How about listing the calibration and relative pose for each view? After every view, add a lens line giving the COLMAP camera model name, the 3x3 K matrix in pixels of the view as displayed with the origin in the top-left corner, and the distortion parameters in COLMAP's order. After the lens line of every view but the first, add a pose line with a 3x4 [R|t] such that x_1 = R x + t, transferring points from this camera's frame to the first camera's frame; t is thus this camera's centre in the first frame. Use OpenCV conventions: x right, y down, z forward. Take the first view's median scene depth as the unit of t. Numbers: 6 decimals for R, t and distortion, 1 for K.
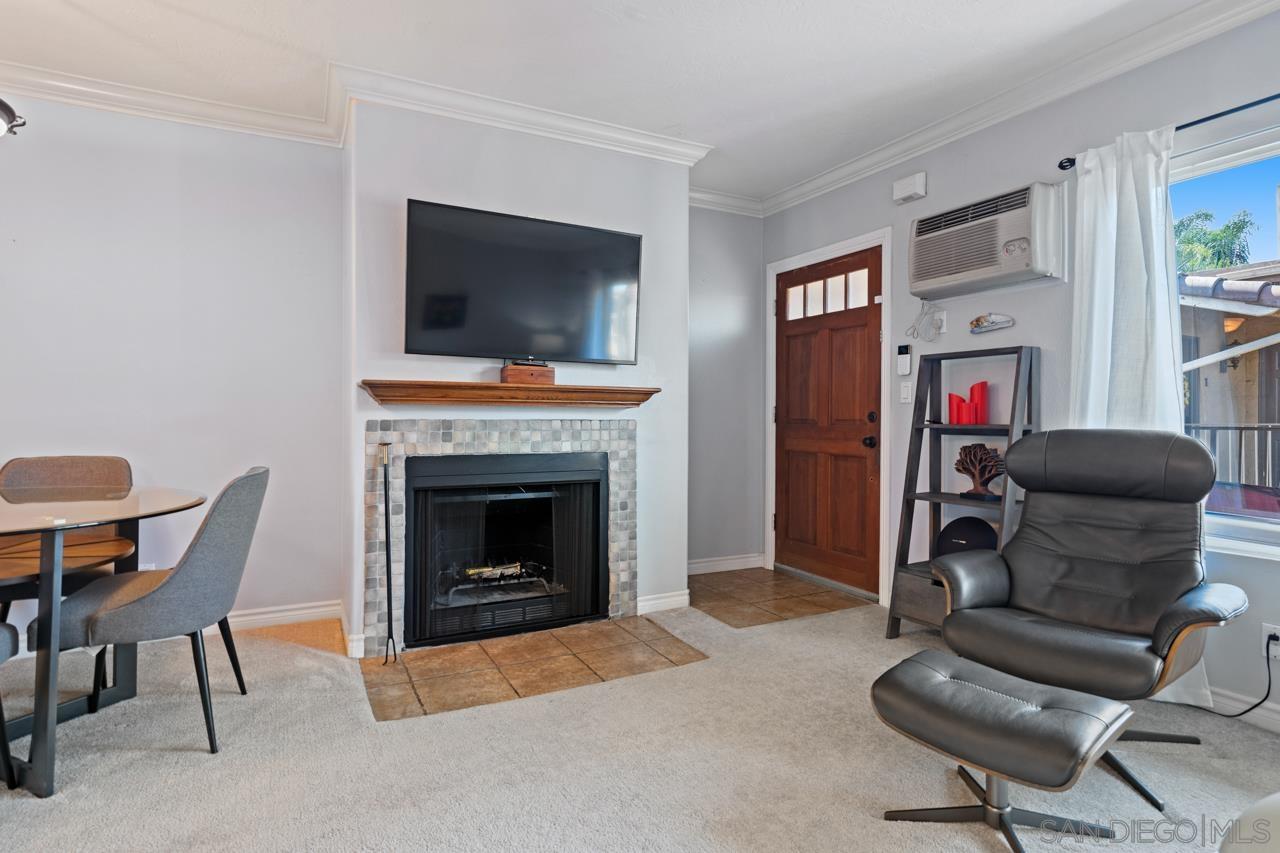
lens RADIAL K [[652.5, 0, 639.6], [0, 652.5, 422.2], [0, 0, 1]] dist [-0.000463, -0.000411]
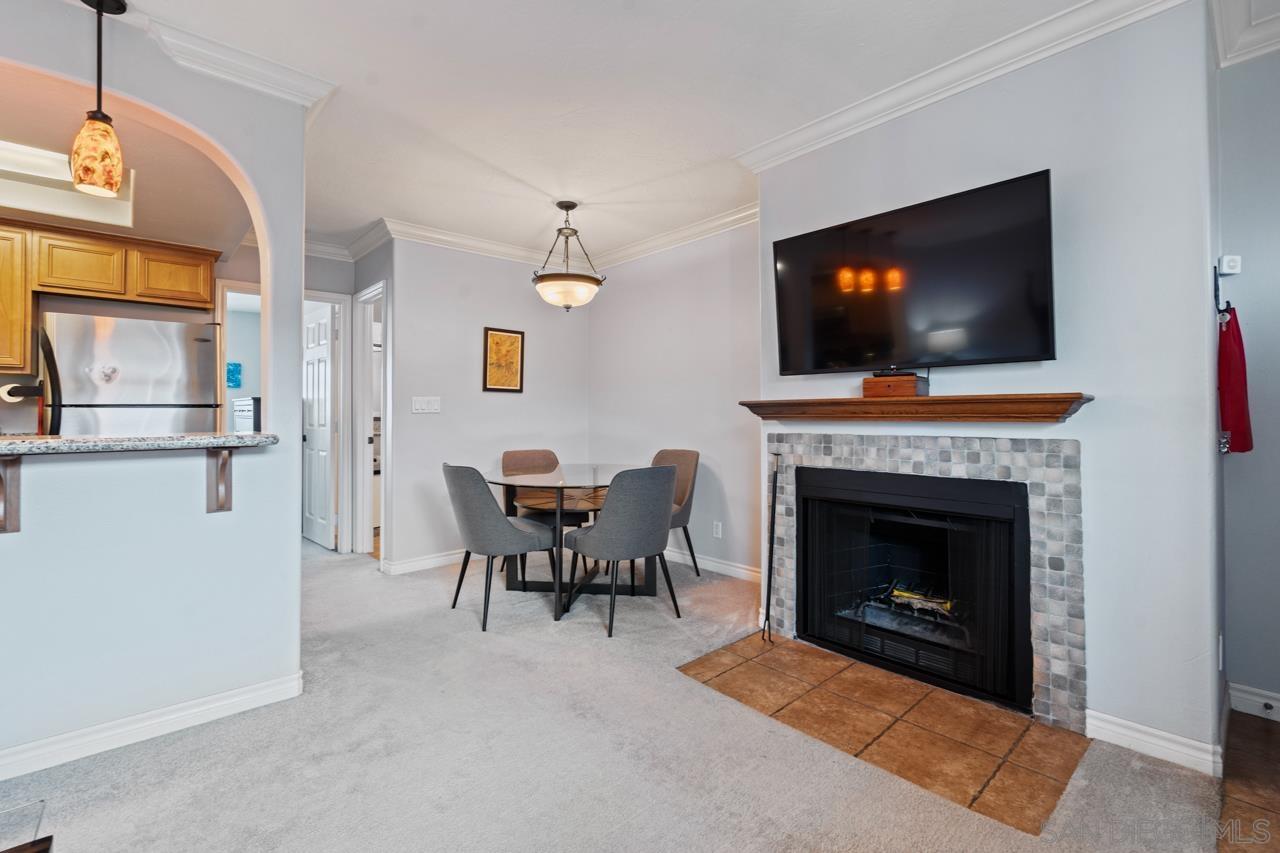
lens RADIAL K [[565.4, 0, 643.7], [0, 565.4, 410.7], [0, 0, 1]] dist [-0.005308, 0.000793]
pose [[0.256370, -0.011490, -0.966510, 0.503885], [-0.000802, 0.999926, -0.012100, -0.030349], [0.966578, 0.003877, 0.256342, 0.481725]]
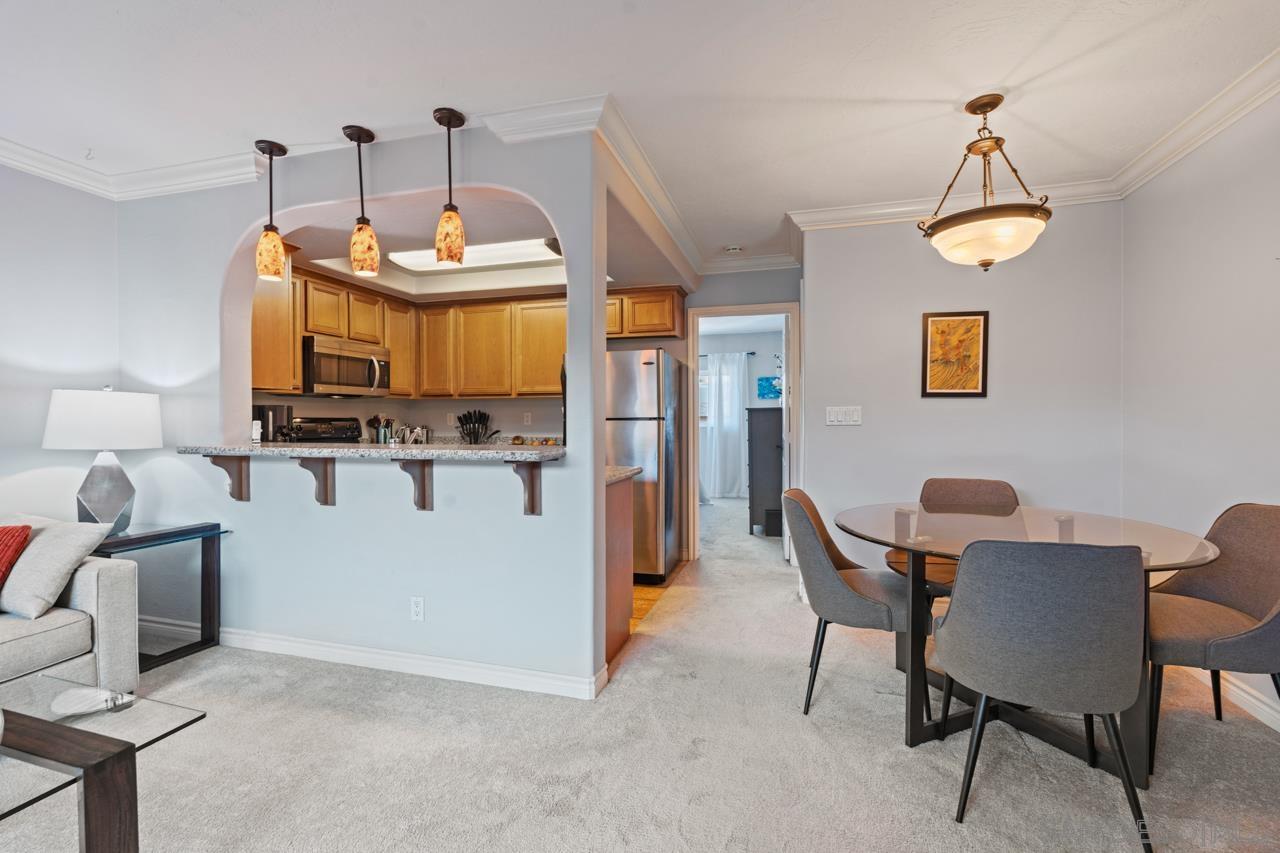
lens RADIAL K [[565.4, 0, 642.2], [0, 565.4, 421.7], [0, 0, 1]] dist [-0.005308, 0.000793]
pose [[-0.688340, 0.000674, -0.725388, 0.176093], [-0.004249, 0.999979, 0.004960, -0.052656], [0.725376, 0.006496, -0.688322, 0.826238]]
